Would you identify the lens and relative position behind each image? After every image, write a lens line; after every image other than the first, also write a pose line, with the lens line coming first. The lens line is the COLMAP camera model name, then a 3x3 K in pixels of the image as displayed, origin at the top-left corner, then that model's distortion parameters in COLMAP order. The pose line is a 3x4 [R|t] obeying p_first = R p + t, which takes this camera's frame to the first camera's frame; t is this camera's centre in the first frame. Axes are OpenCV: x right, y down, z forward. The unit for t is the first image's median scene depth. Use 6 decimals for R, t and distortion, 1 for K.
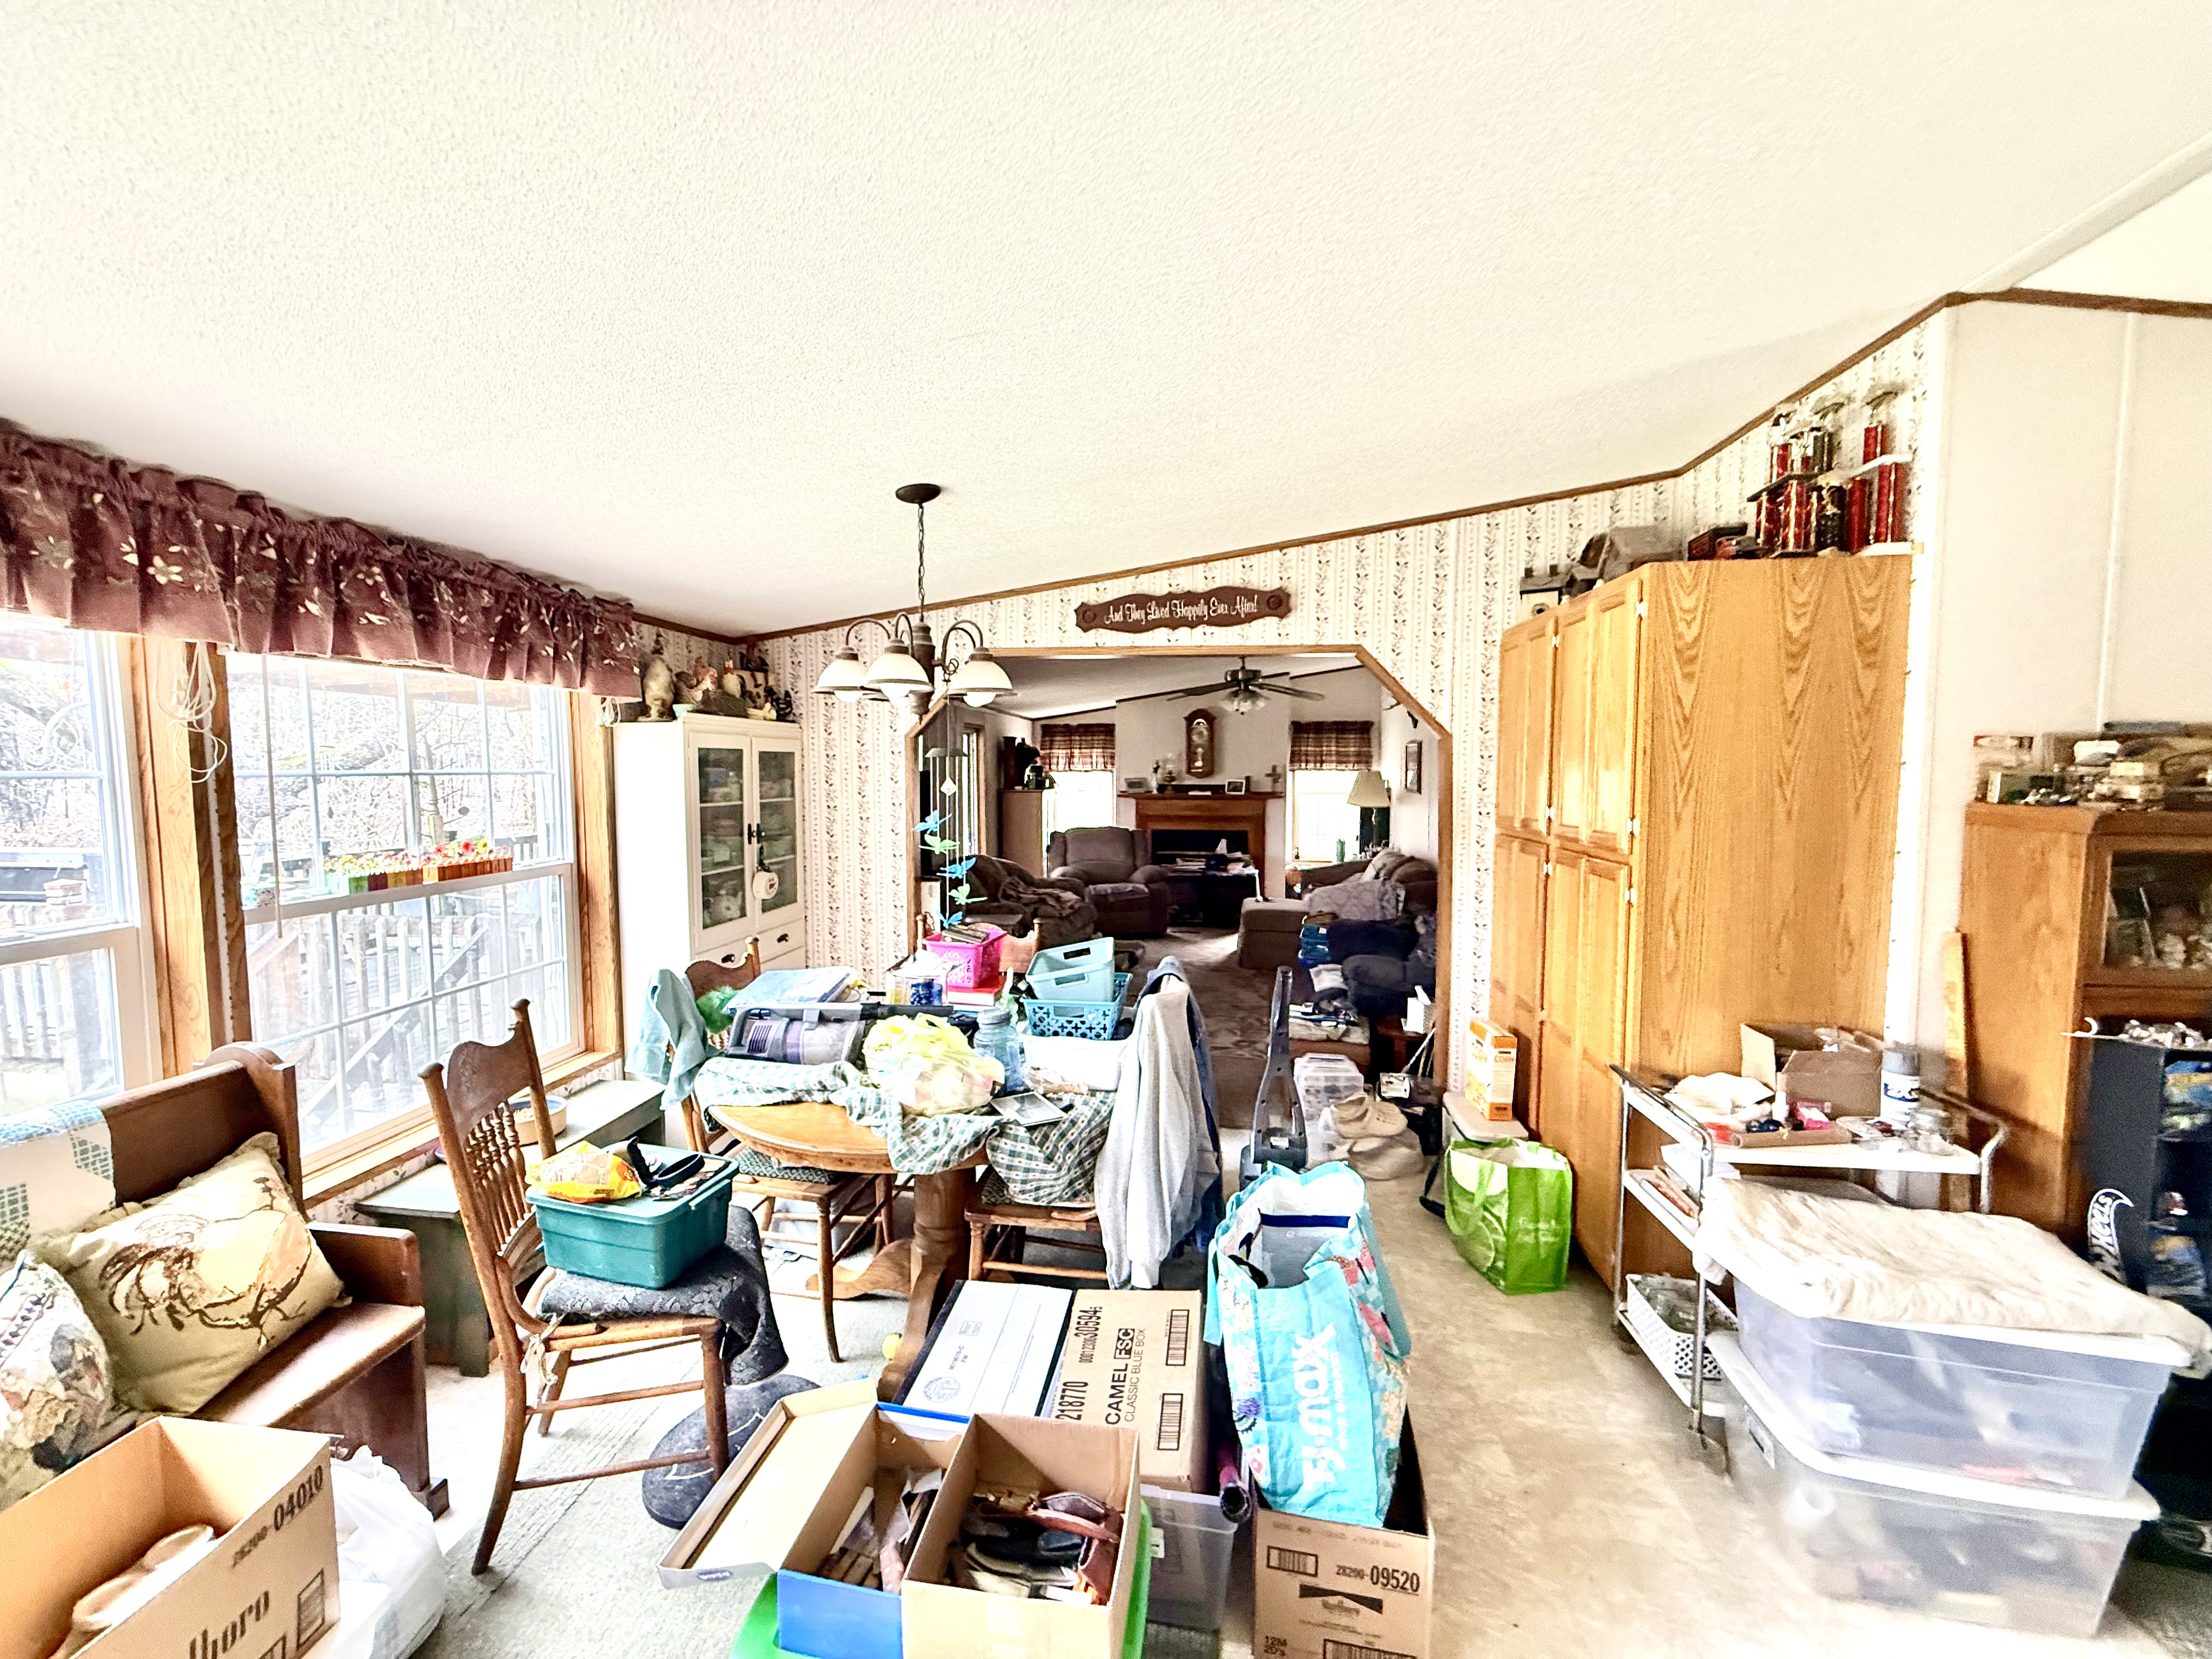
lens RADIAL K [[880.4, 0, 1098.4], [0, 880.4, 824.8], [0, 0, 1]] dist [0.000028, 0.000001]
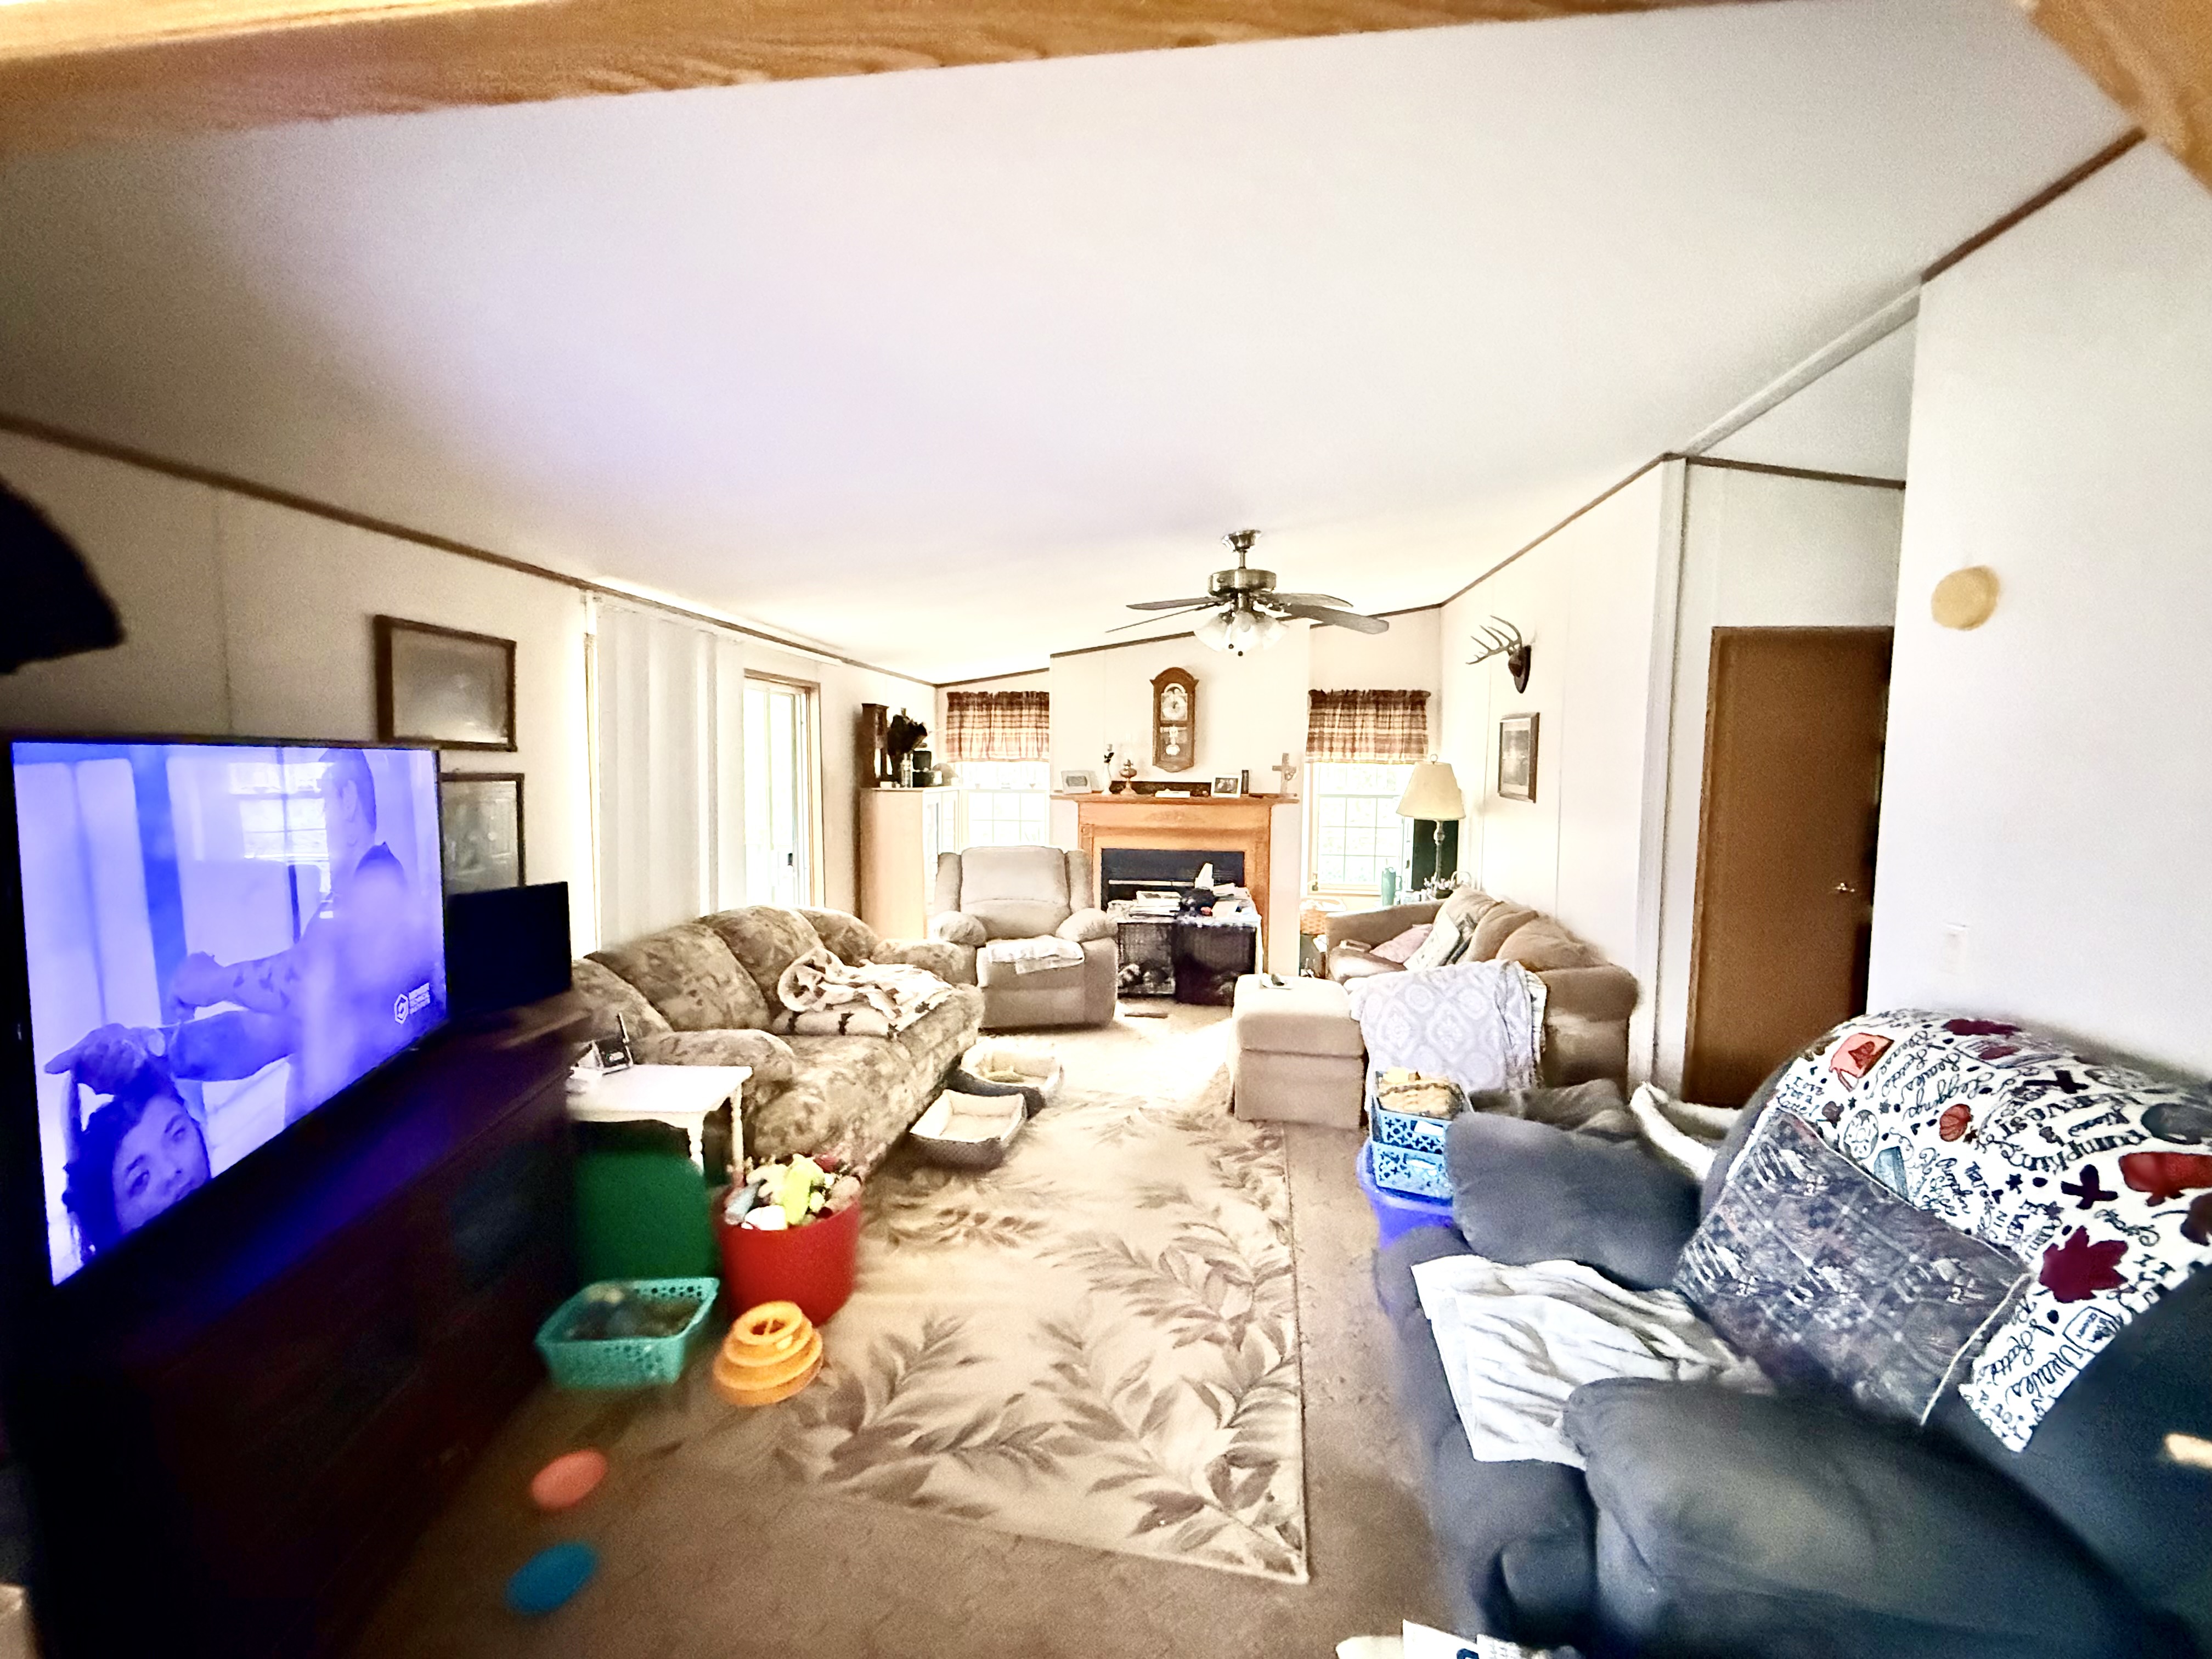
lens RADIAL K [[880.4, 0, 1107.1], [0, 880.4, 835.2], [0, 0, 1]] dist [0.000028, 0.000001]
pose [[0.999737, 0.008401, 0.021360, 0.053692], [-0.008777, 0.999806, 0.017615, -0.017056], [-0.021207, -0.017798, 0.999617, 0.347327]]
